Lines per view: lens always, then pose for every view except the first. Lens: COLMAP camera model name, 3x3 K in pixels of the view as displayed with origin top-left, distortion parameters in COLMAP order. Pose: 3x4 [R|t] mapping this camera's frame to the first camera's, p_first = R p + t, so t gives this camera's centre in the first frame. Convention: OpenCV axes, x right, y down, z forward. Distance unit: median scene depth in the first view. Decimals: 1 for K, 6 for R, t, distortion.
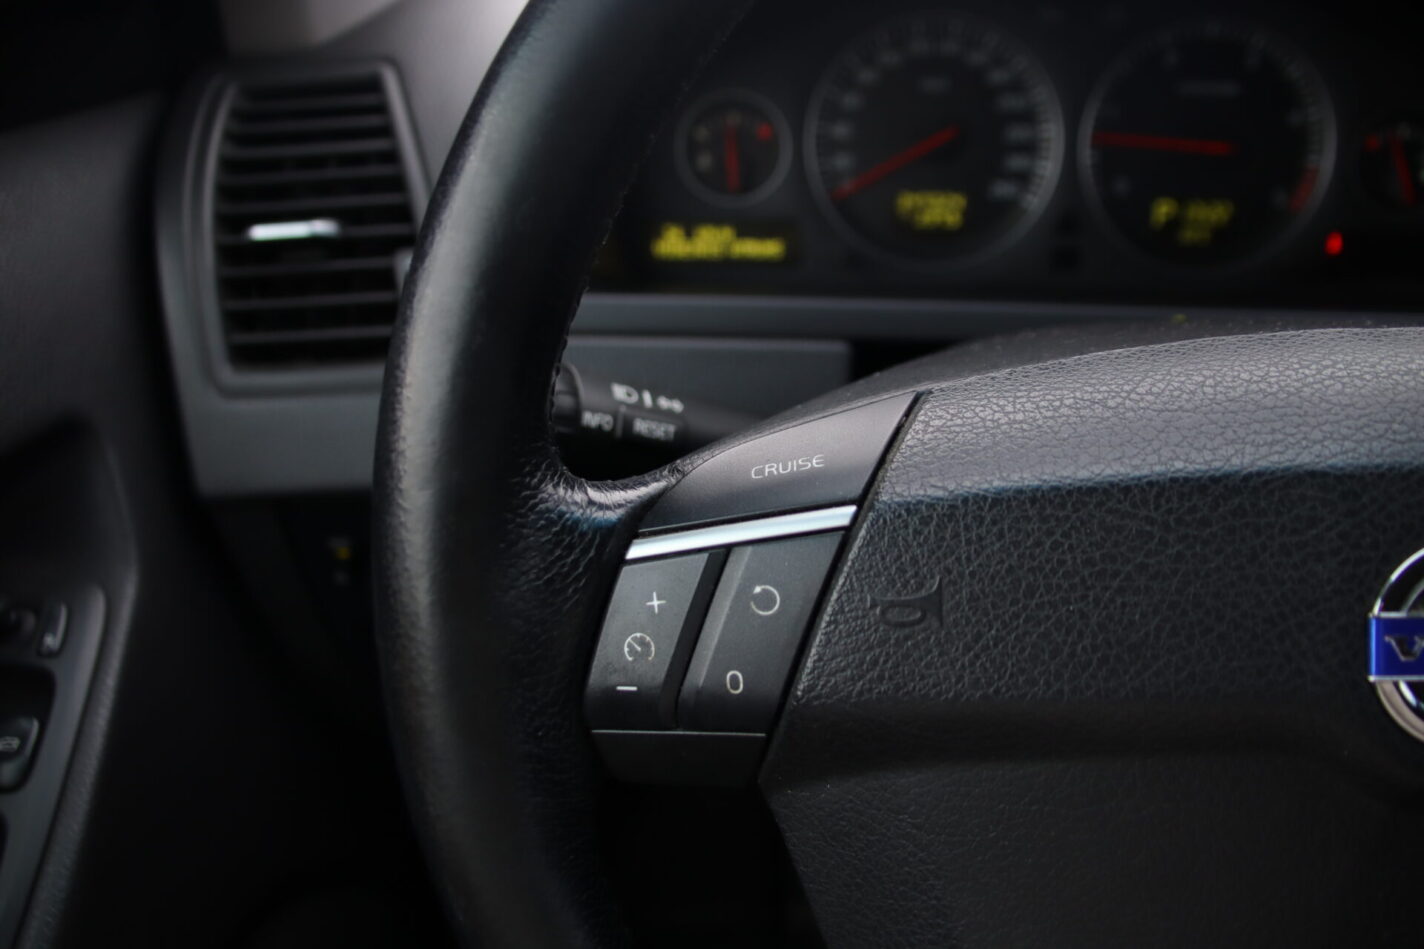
lens RADIAL K [[1165.0, 0, 712.0], [0, 1165.0, 474.5], [0, 0, 1]] dist [-0.153201, 0.065854]
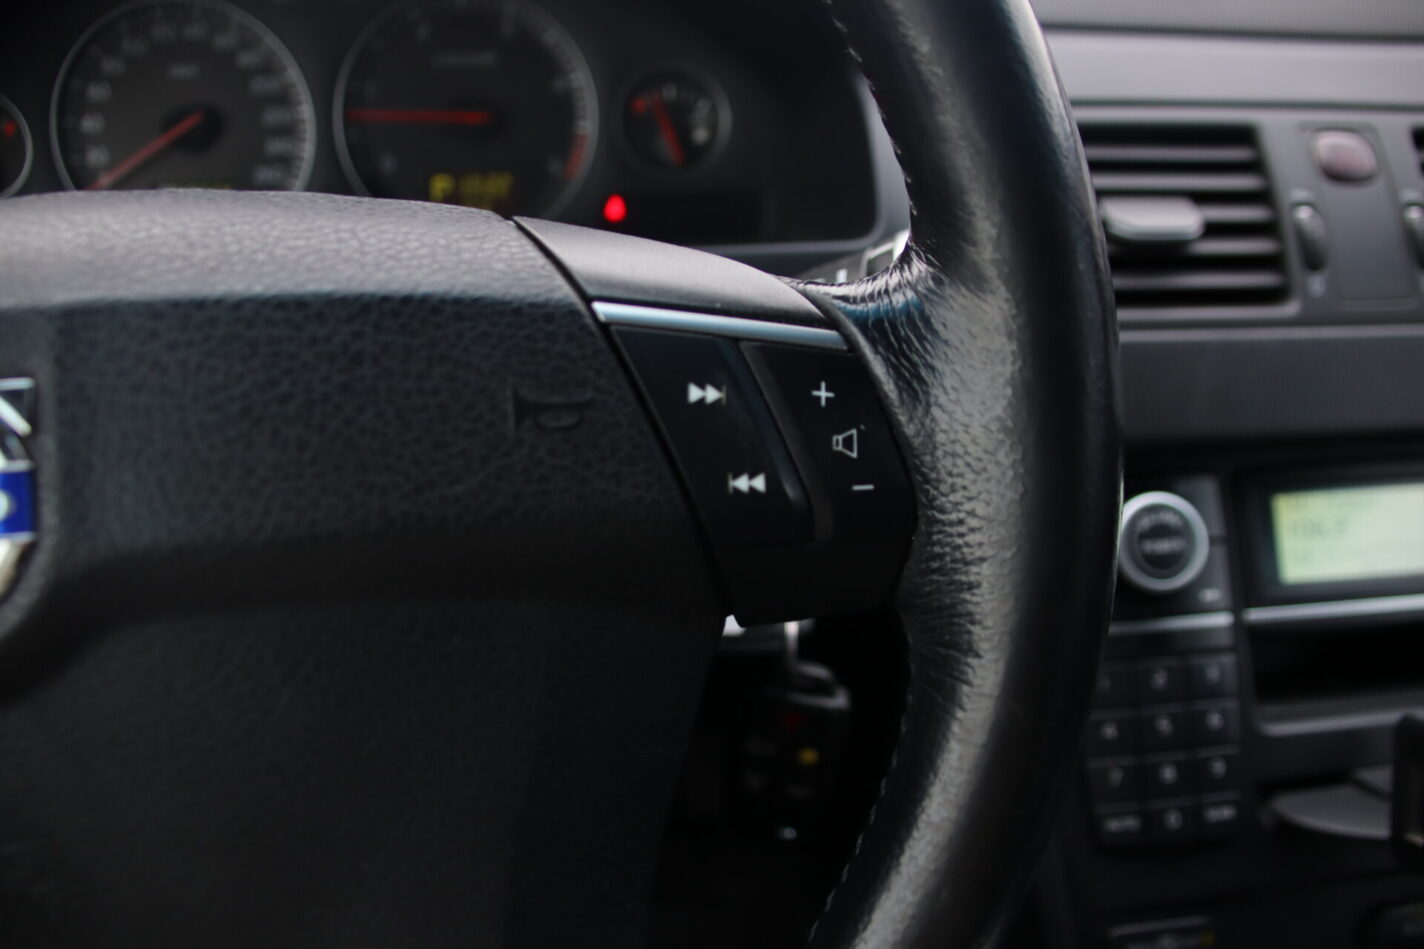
lens RADIAL K [[1165.0, 0, 712.0], [0, 1165.0, 474.5], [0, 0, 1]] dist [-0.153201, 0.065854]
pose [[0.974025, -0.068673, 0.215777, 0.479136], [0.080223, 0.995751, -0.045223, 0.092072], [-0.211754, 0.061358, 0.975395, 0.004349]]
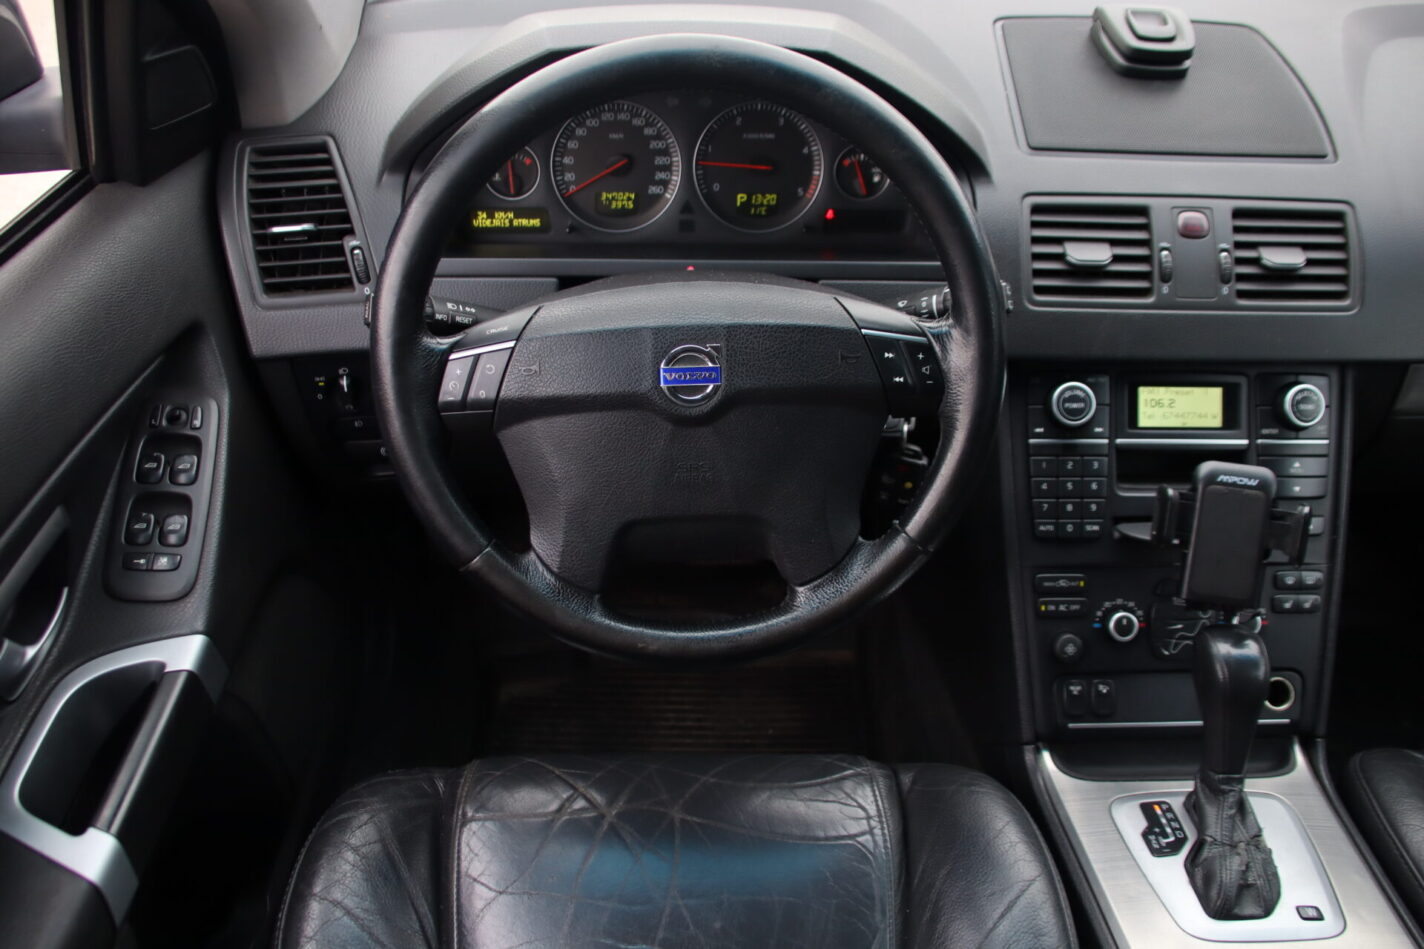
lens RADIAL K [[1165.0, 0, 712.0], [0, 1165.0, 474.5], [0, 0, 1]] dist [-0.153201, 0.065854]
pose [[0.993042, -0.031825, 0.113382, 0.139741], [0.020862, 0.995104, 0.096602, 0.047488], [-0.115901, -0.093565, 0.988844, -1.155638]]
